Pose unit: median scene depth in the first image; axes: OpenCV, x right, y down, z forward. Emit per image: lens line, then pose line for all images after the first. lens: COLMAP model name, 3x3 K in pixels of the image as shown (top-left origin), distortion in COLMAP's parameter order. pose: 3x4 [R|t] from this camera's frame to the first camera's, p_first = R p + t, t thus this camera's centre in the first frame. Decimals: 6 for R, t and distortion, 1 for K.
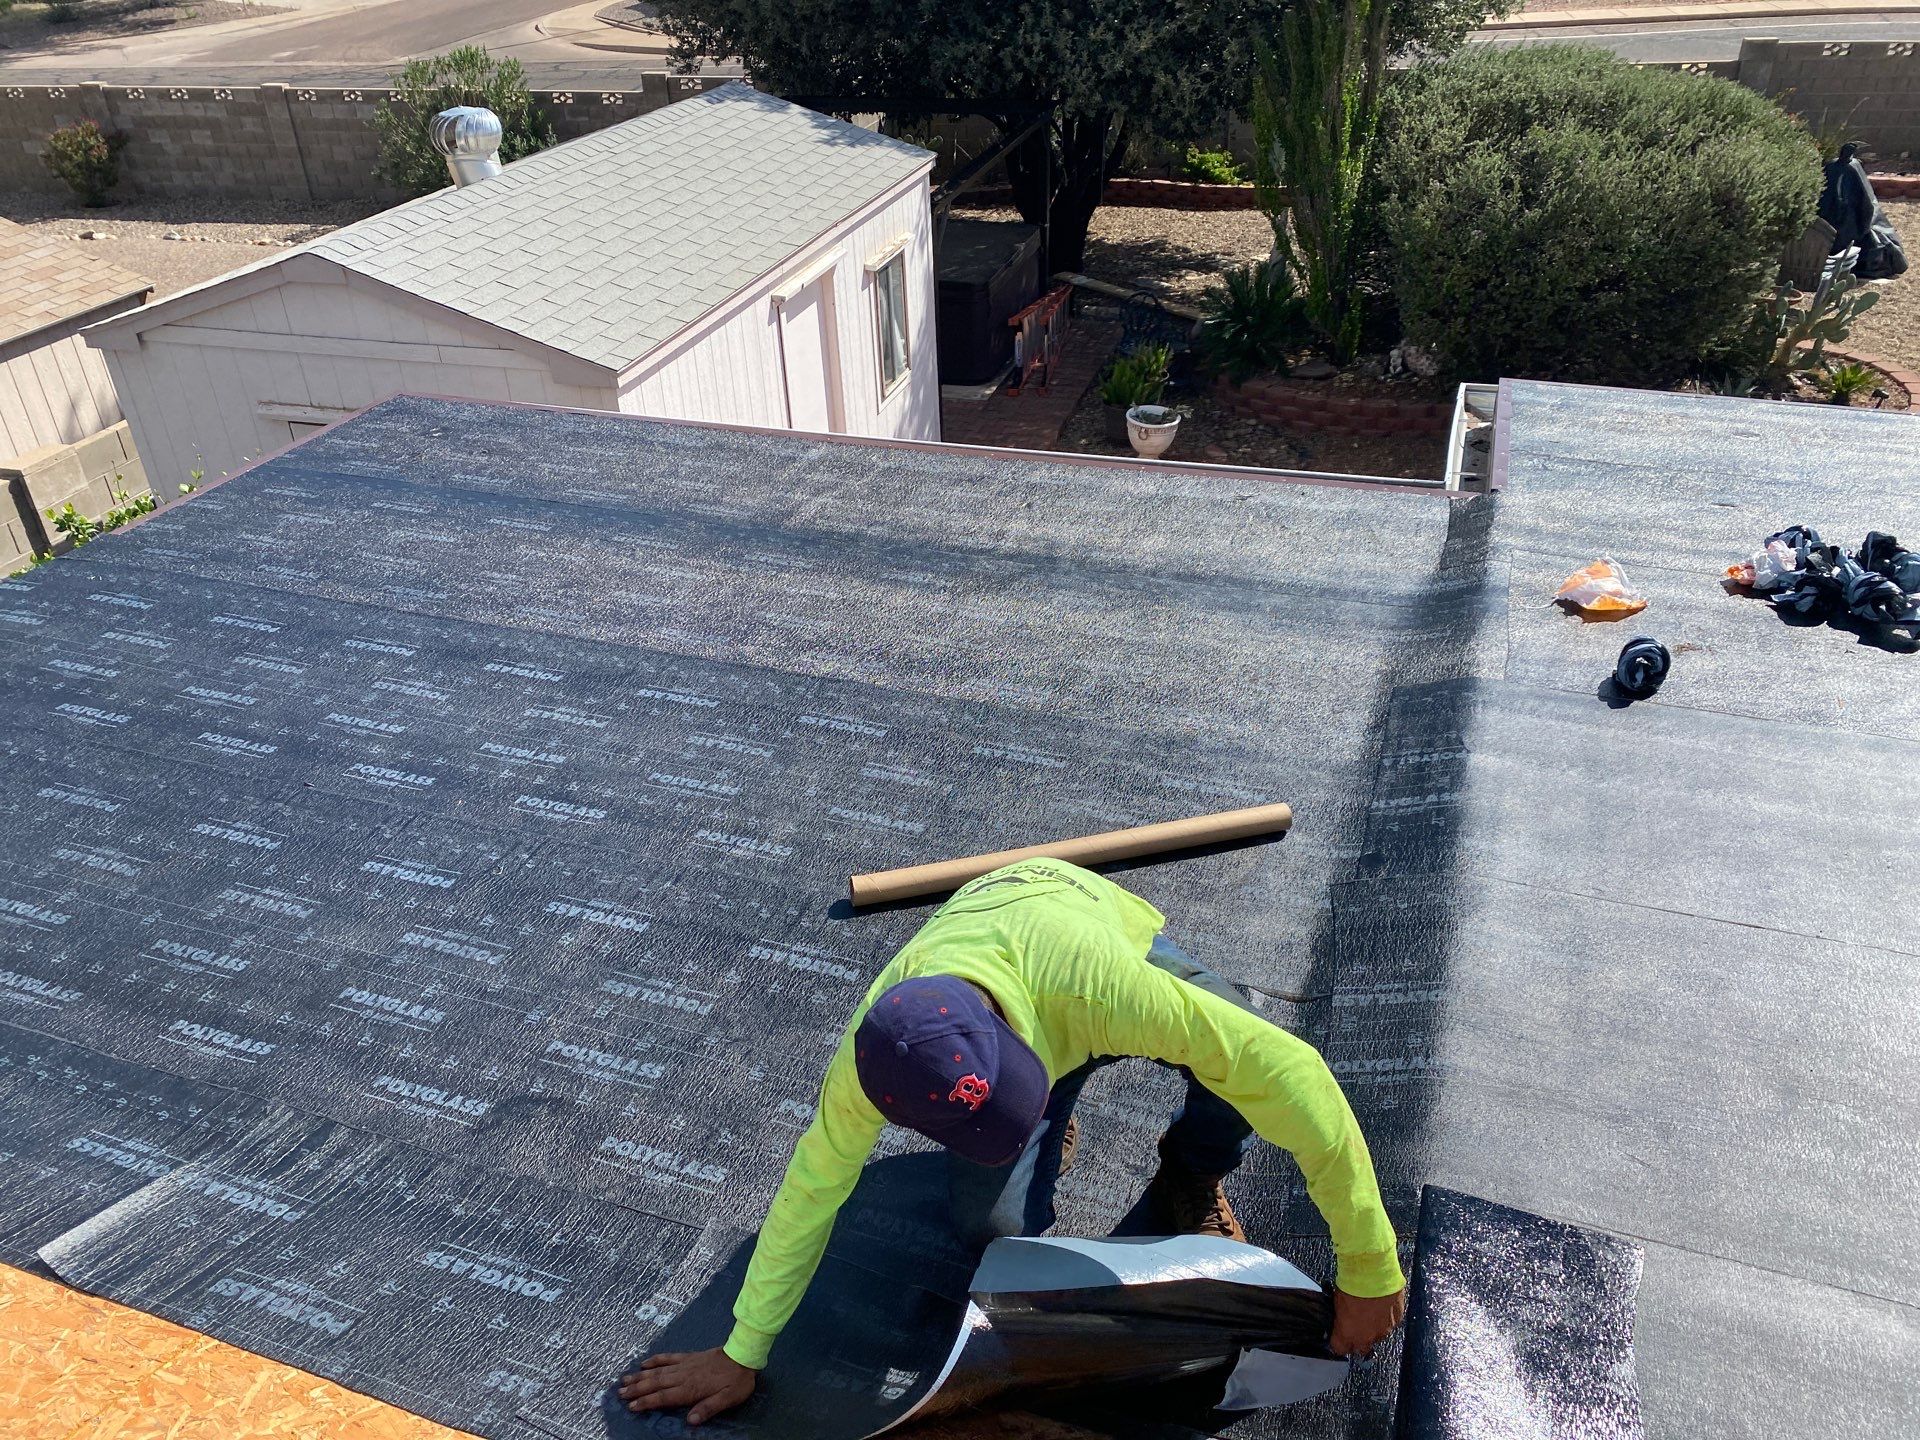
lens RADIAL K [[1545.0, 0, 960.0], [0, 1545.0, 720.0], [0, 0, 1]] dist [0.022038, -0.007073]
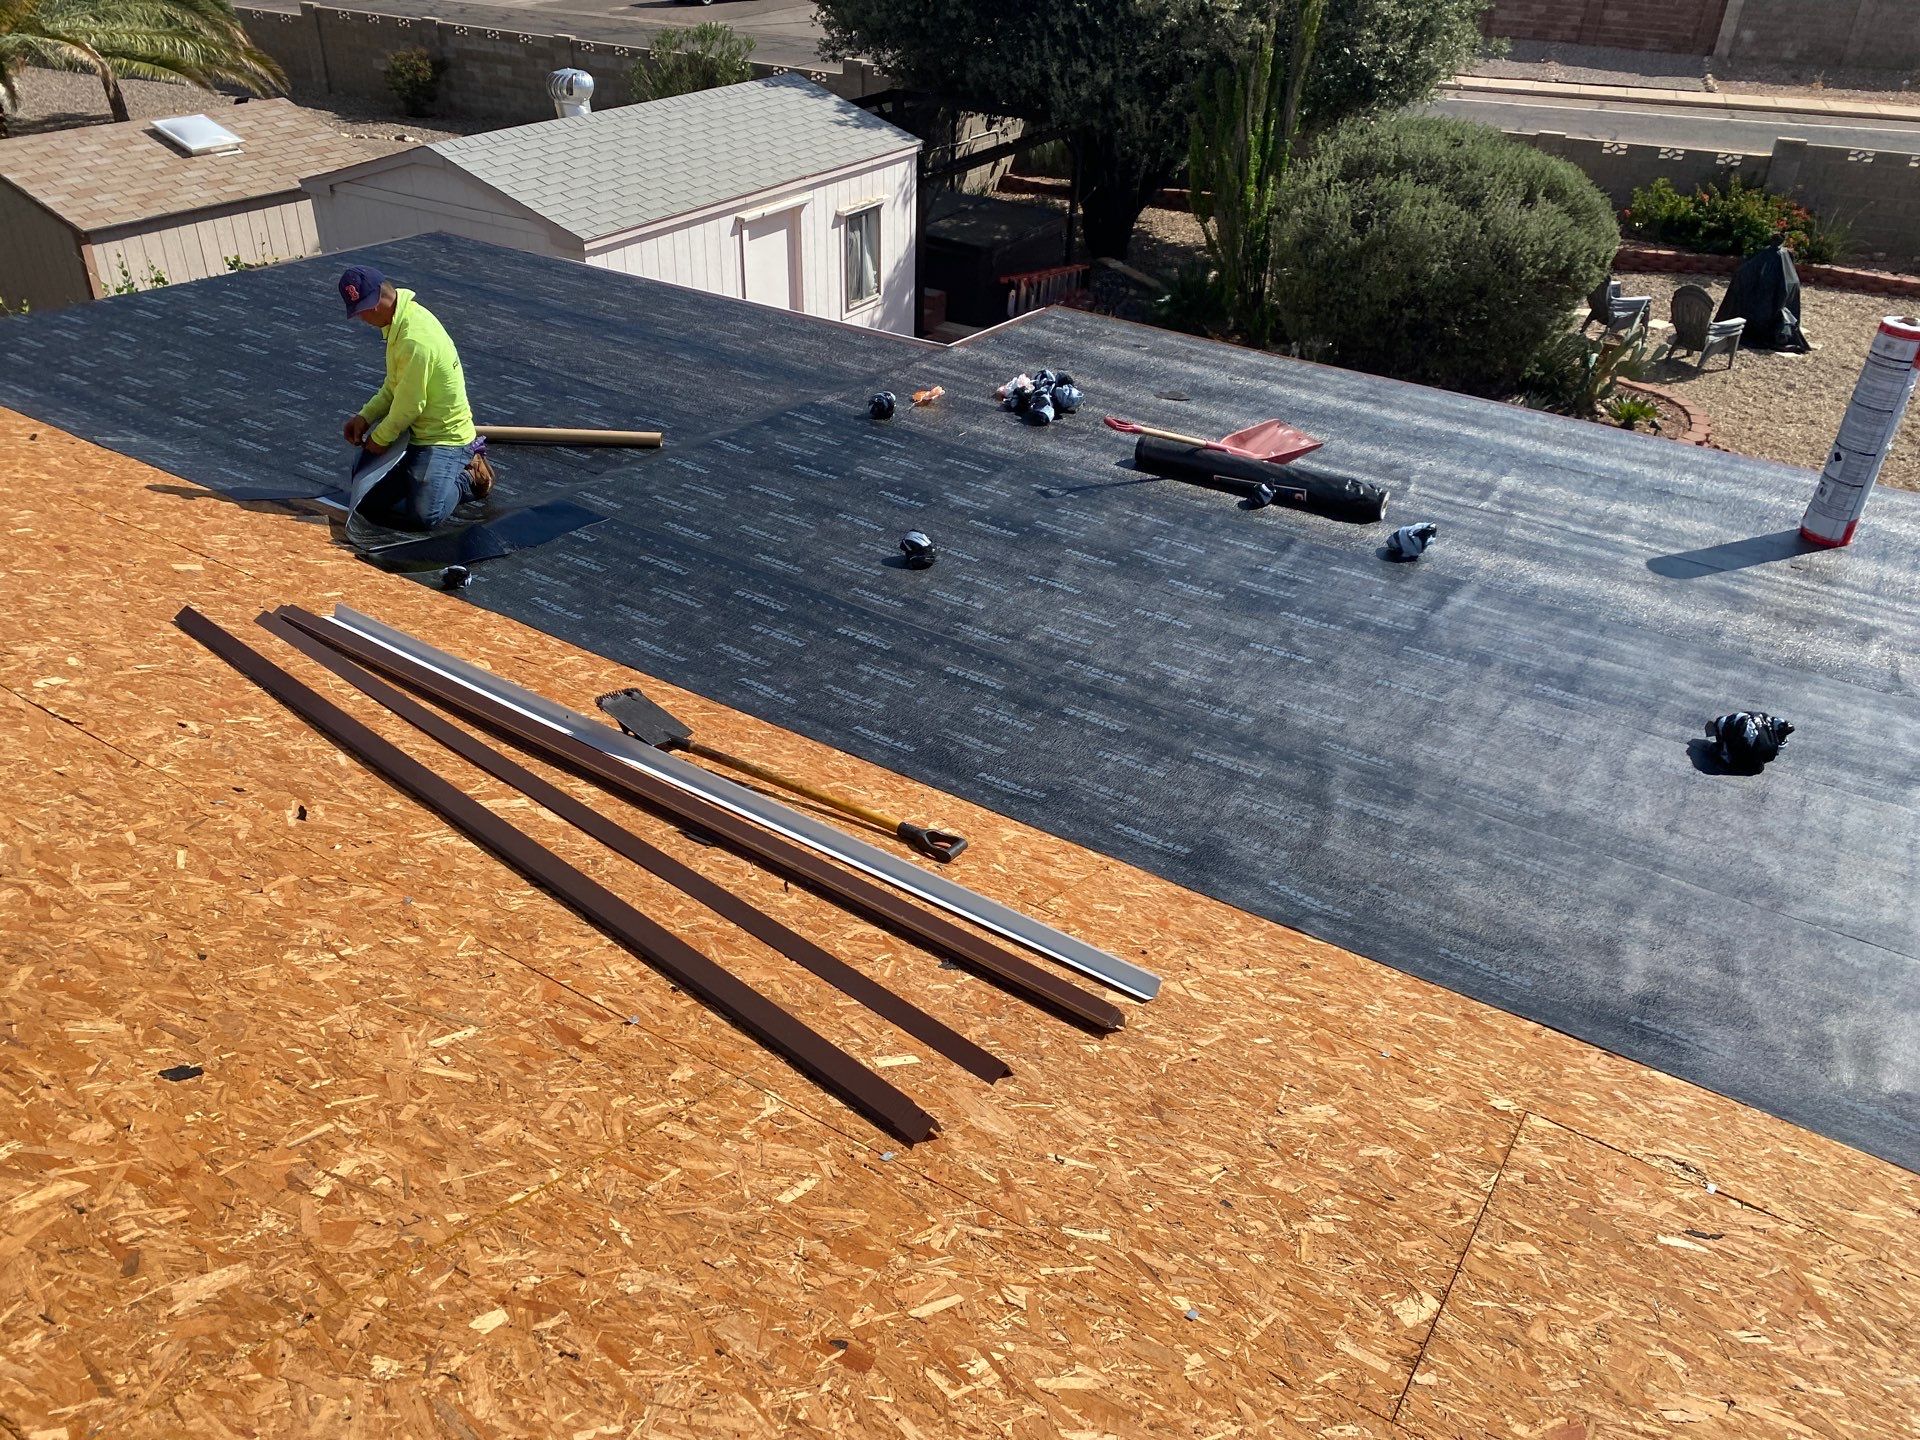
lens RADIAL K [[1456.6, 0, 960.0], [0, 1456.6, 720.0], [0, 0, 1]] dist [0.010801, 0.004957]
pose [[0.976334, 0.171654, -0.131553, 0.273772], [-0.168813, 0.985111, 0.032539, 0.093851], [0.135180, -0.009561, 0.990775, -0.285568]]
